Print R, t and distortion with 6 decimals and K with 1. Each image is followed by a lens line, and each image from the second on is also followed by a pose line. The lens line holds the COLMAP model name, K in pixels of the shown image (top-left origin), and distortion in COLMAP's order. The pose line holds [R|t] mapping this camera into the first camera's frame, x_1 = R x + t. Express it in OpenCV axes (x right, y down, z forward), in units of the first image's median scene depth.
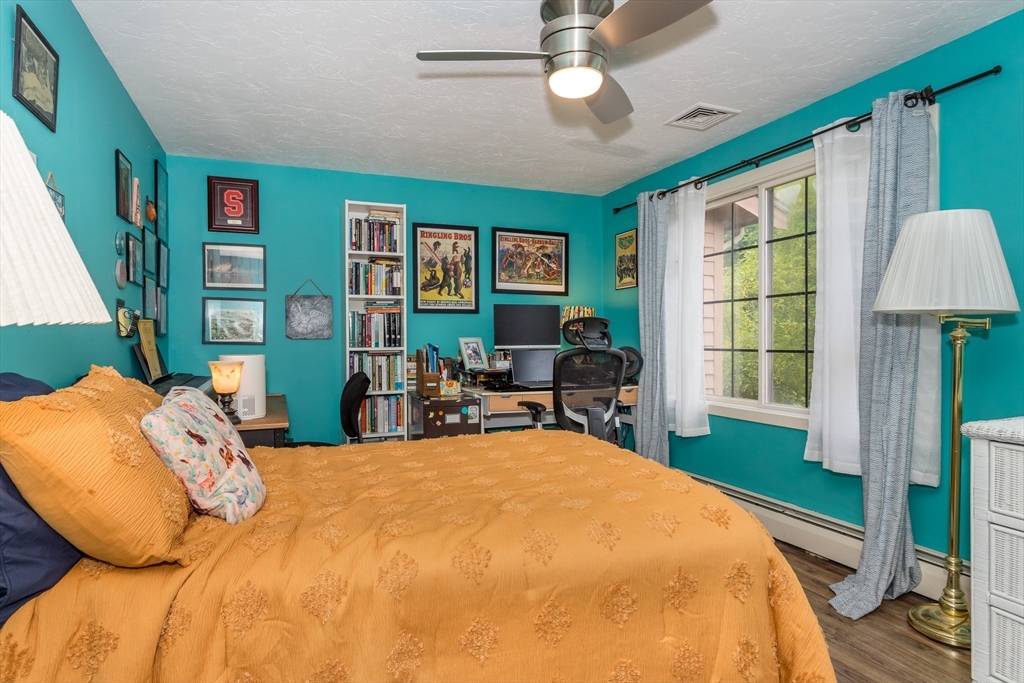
lens RADIAL K [[568.3, 0, 501.3], [0, 568.3, 334.5], [0, 0, 1]] dist [-0.002289, 0.002303]
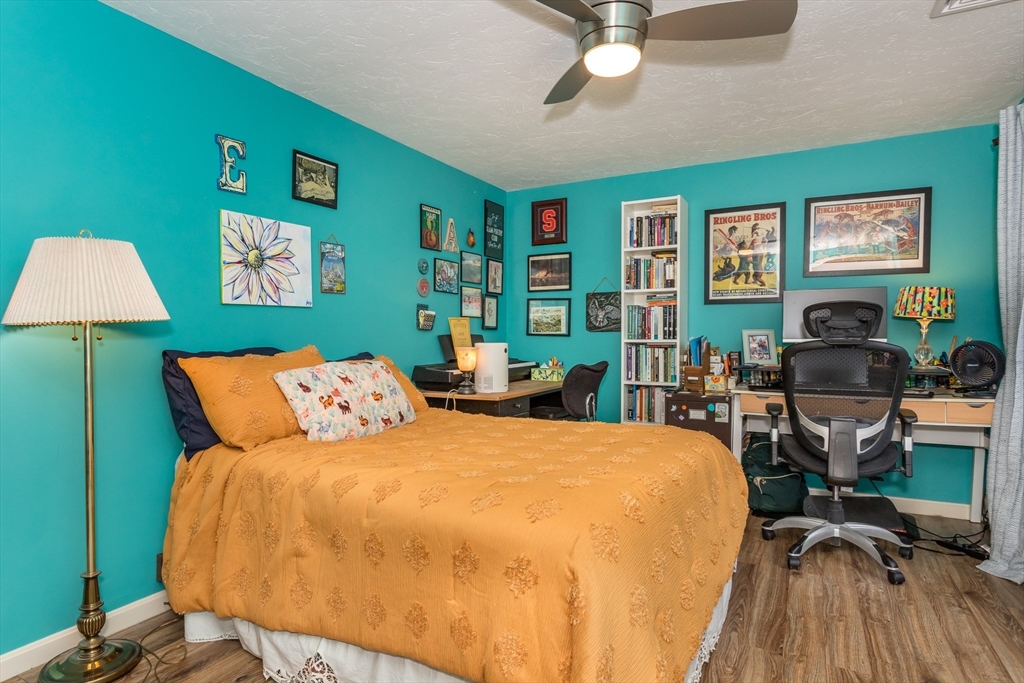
lens RADIAL K [[568.3, 0, 501.3], [0, 568.3, 334.5], [0, 0, 1]] dist [-0.002289, 0.002303]
pose [[0.646308, 0.001734, -0.763074, 0.384722], [0.004845, 0.999968, 0.006375, 0.005775], [0.763061, -0.007817, 0.646279, 0.123338]]
